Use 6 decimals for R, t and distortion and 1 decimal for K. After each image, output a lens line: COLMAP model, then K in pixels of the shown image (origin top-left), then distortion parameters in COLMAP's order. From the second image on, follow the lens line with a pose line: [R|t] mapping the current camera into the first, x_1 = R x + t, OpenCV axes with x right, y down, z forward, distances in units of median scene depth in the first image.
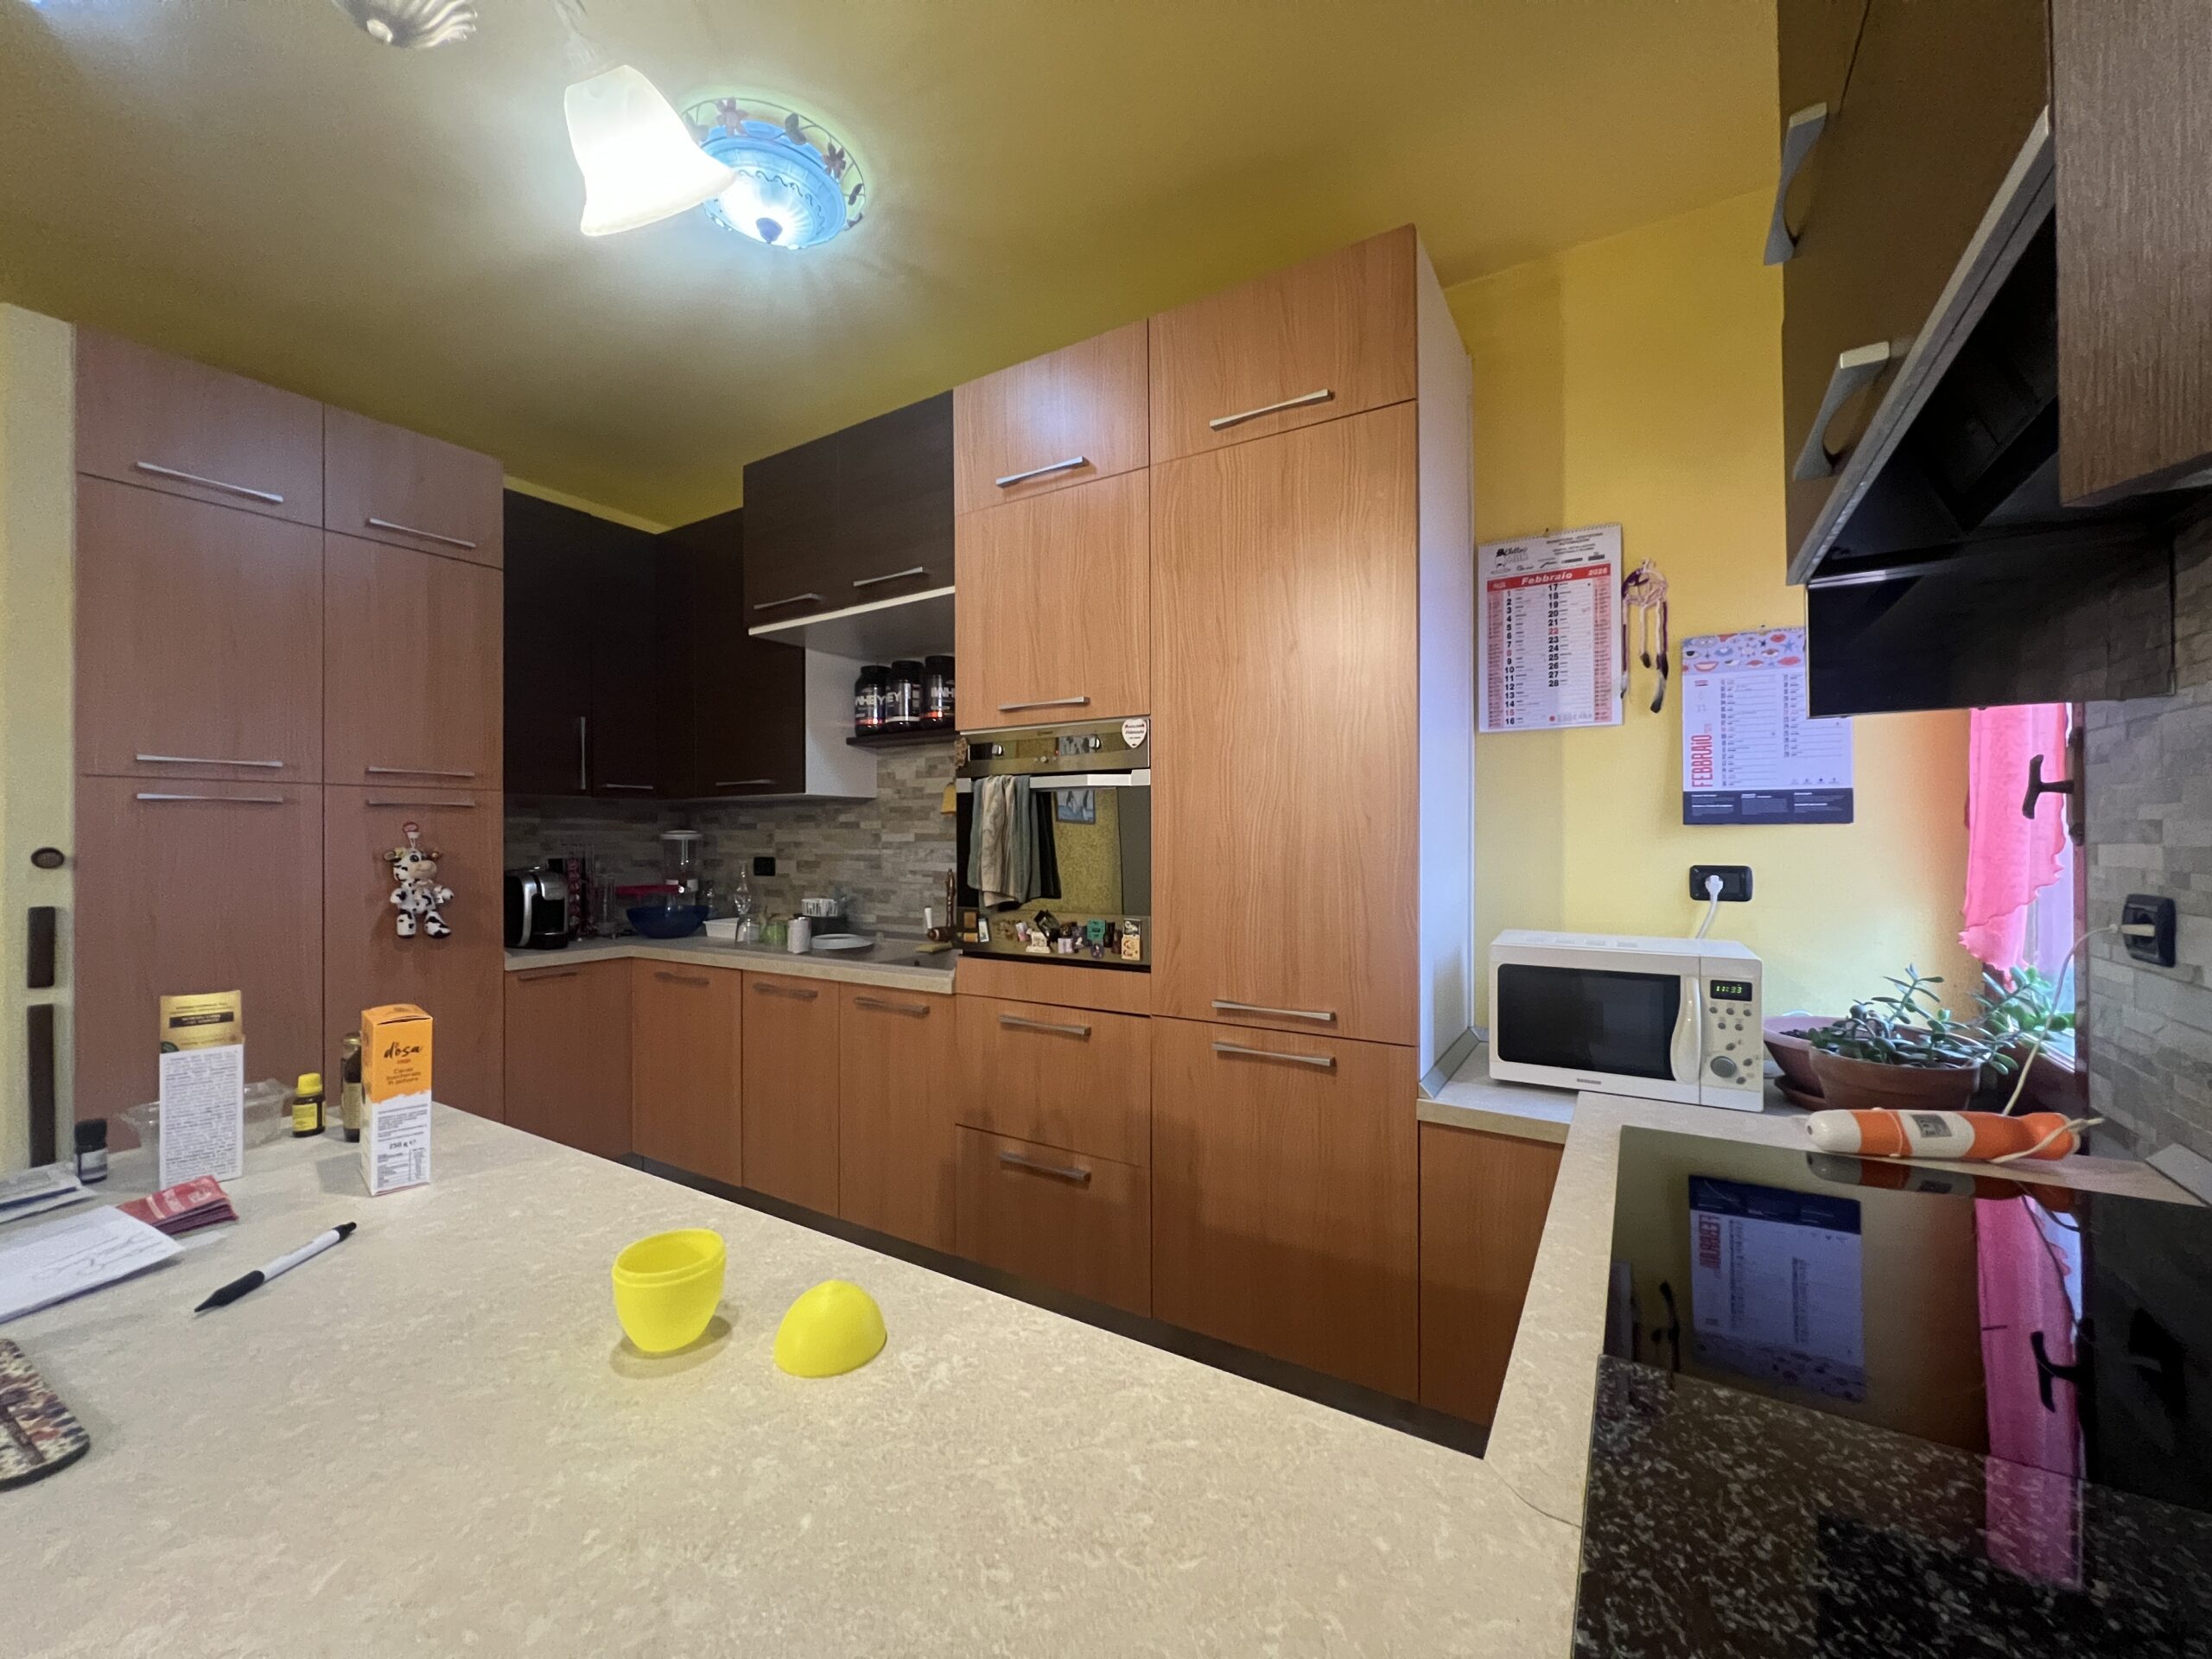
lens RADIAL K [[884.1, 0, 1109.9], [0, 884.1, 829.2], [0, 0, 1]] dist [-0.001680, -0.000466]
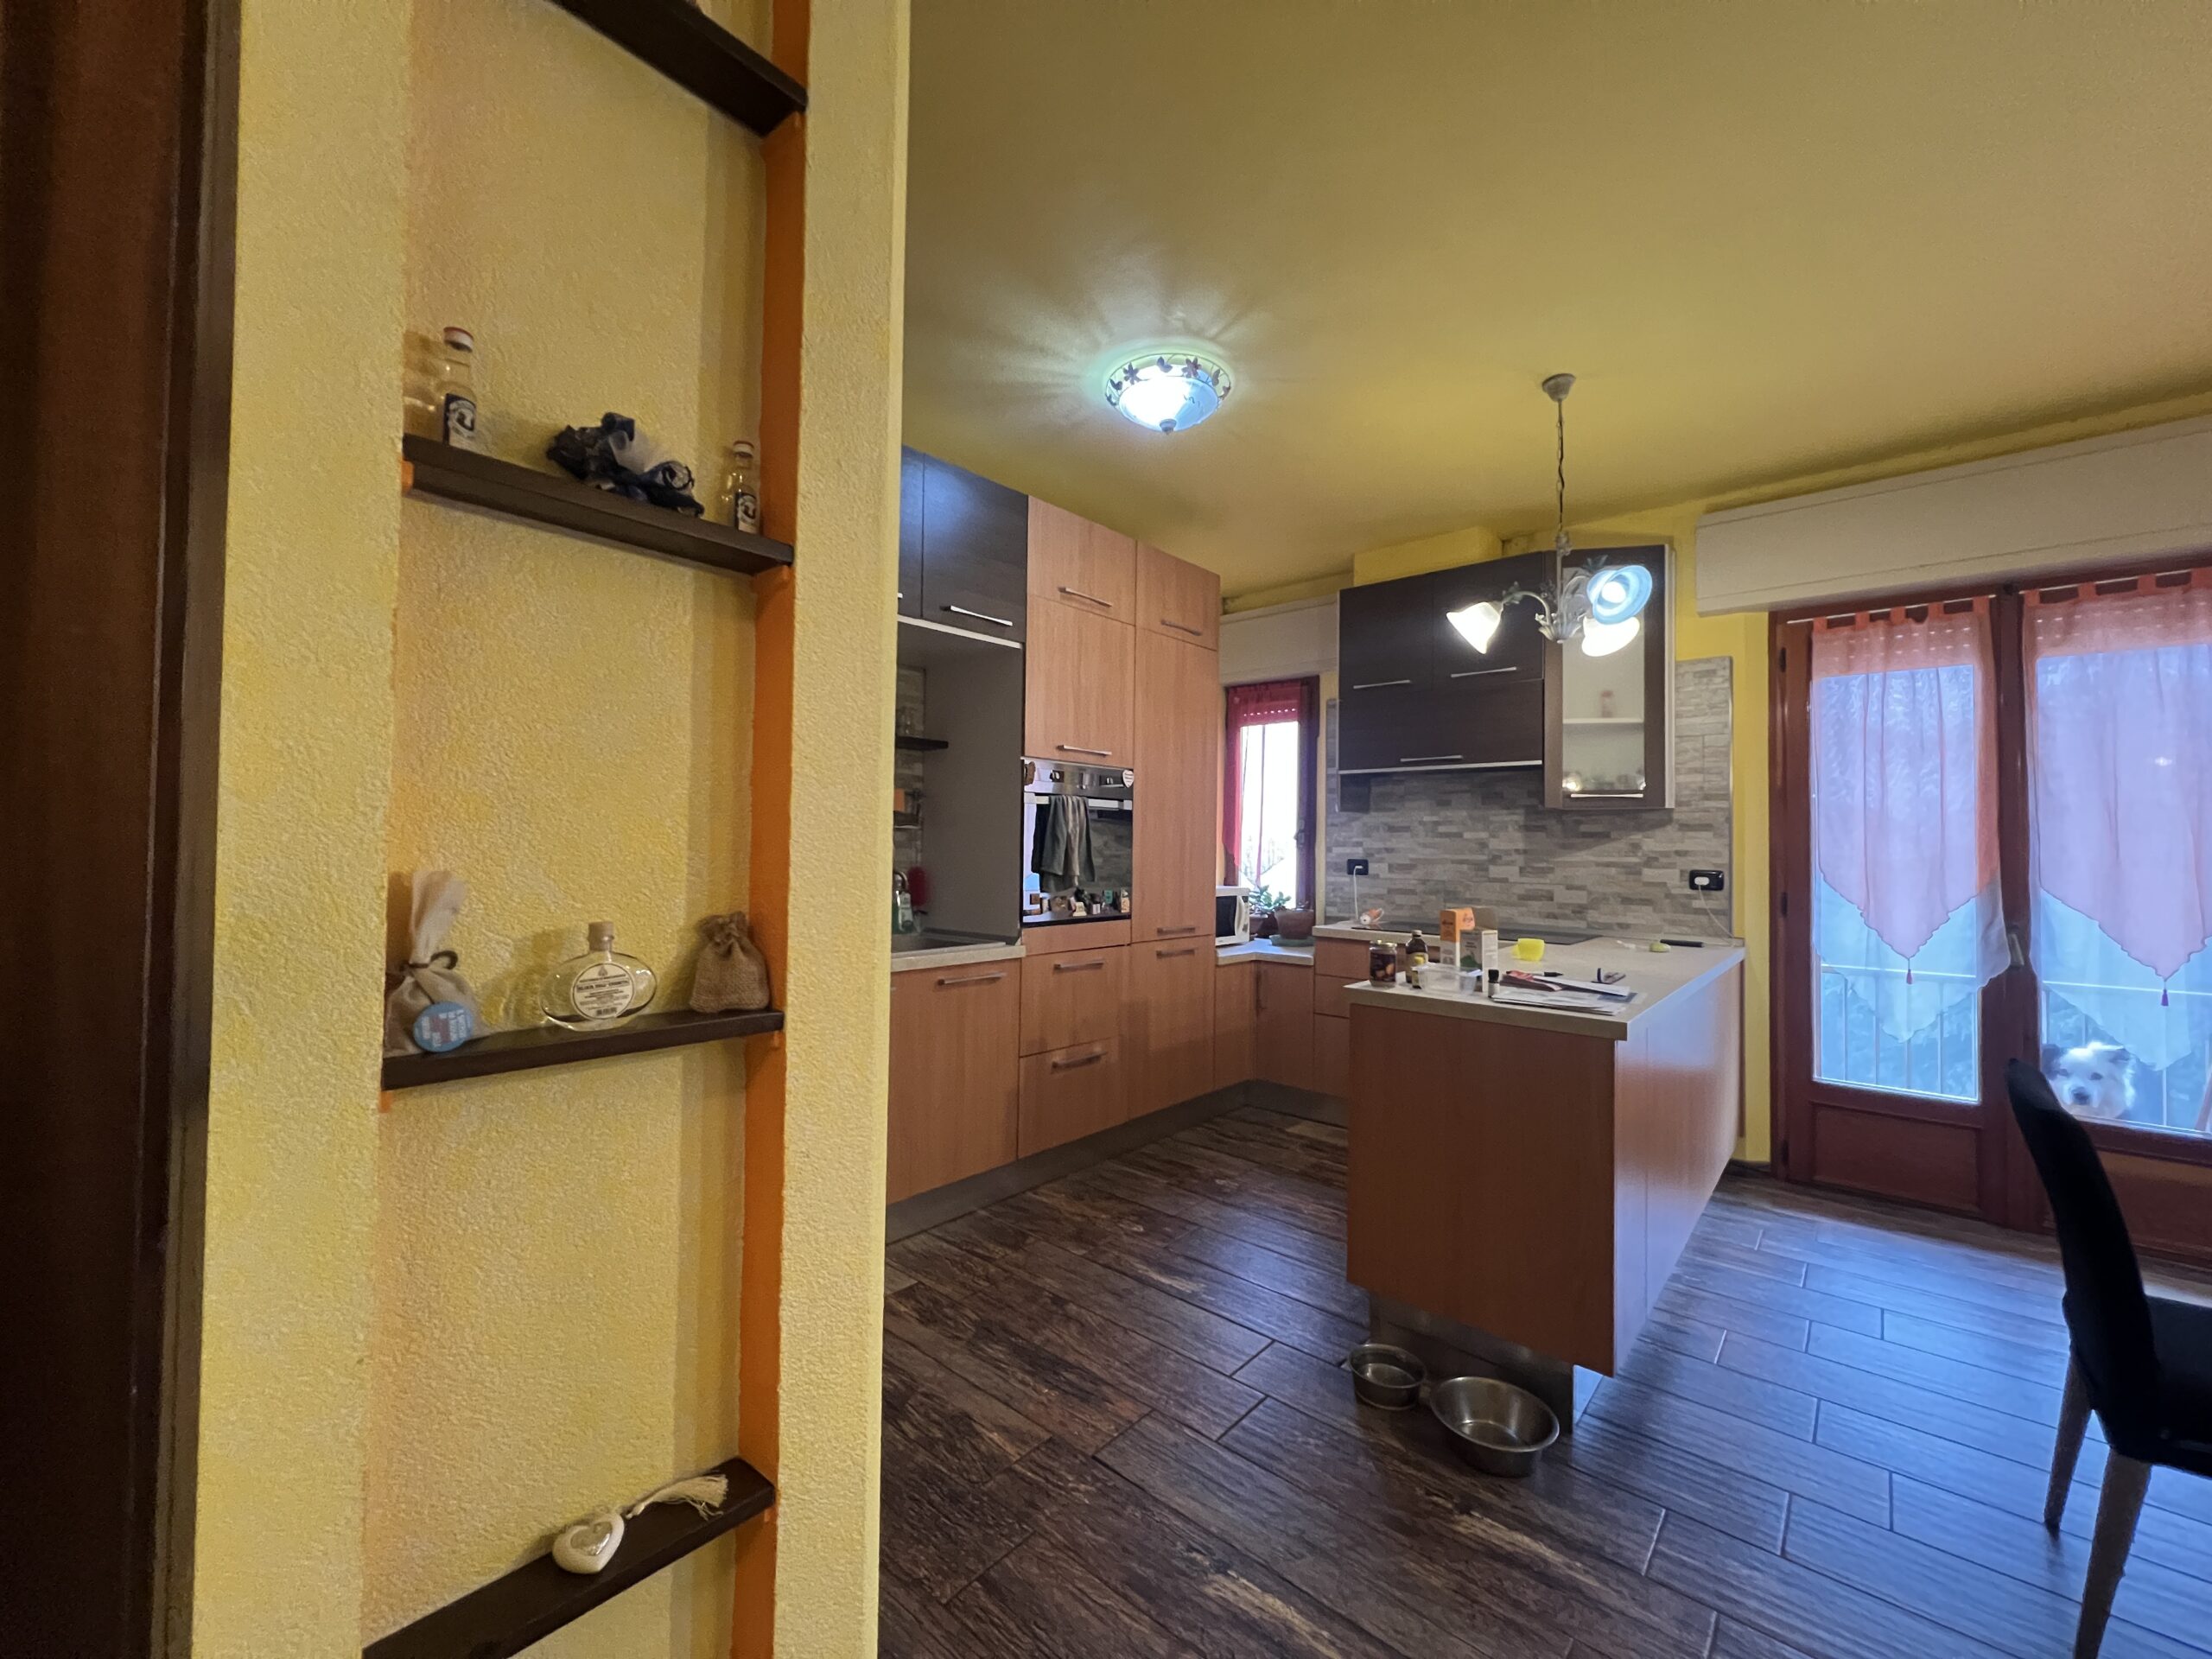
lens RADIAL K [[882.7, 0, 1103.5], [0, 882.7, 828.8], [0, 0, 1]] dist [-0.001055, 0.000092]
pose [[0.174801, 0.028360, 0.984195, -1.465817], [-0.021381, 0.999459, -0.025002, 0.027253], [-0.984372, -0.016673, 0.175313, 0.667408]]
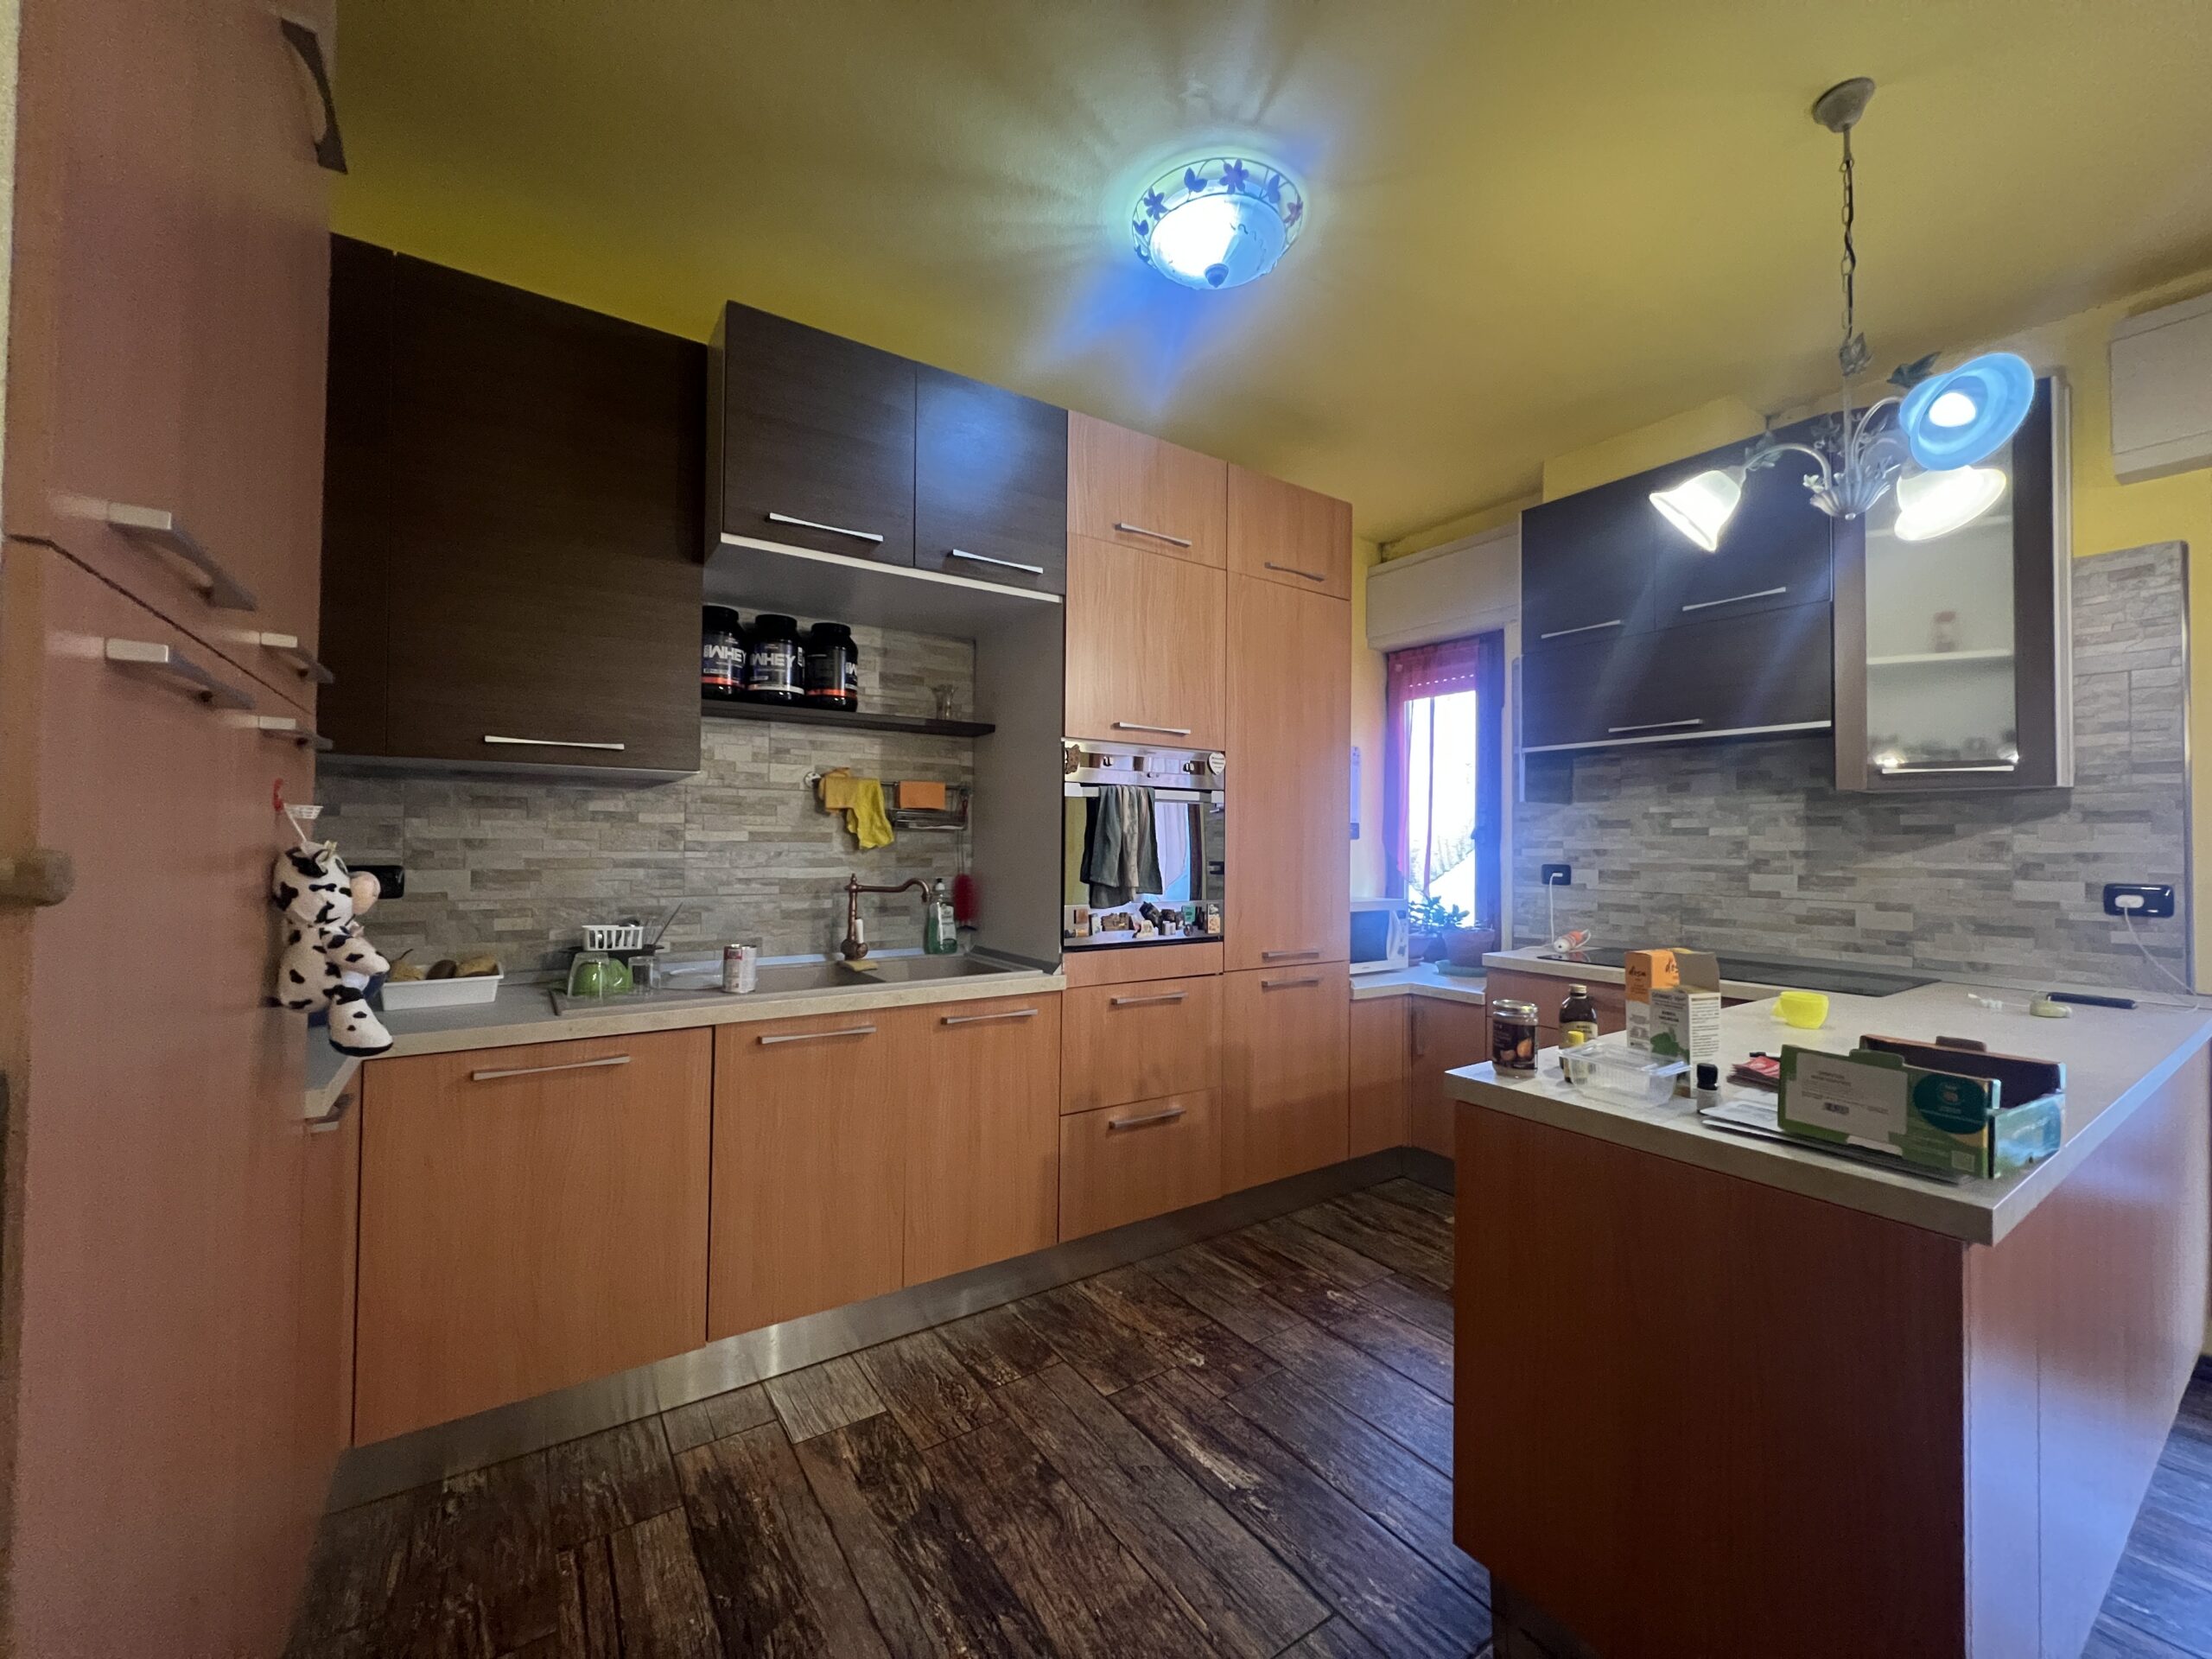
lens RADIAL K [[878.4, 0, 1106.0], [0, 878.4, 829.5], [0, 0, 1]] dist [-0.001474, 0.000197]
pose [[0.412055, 0.025195, 0.910810, -1.116794], [-0.017731, 0.999650, -0.019631, 0.017701], [-0.910986, -0.008061, 0.412358, 0.538617]]
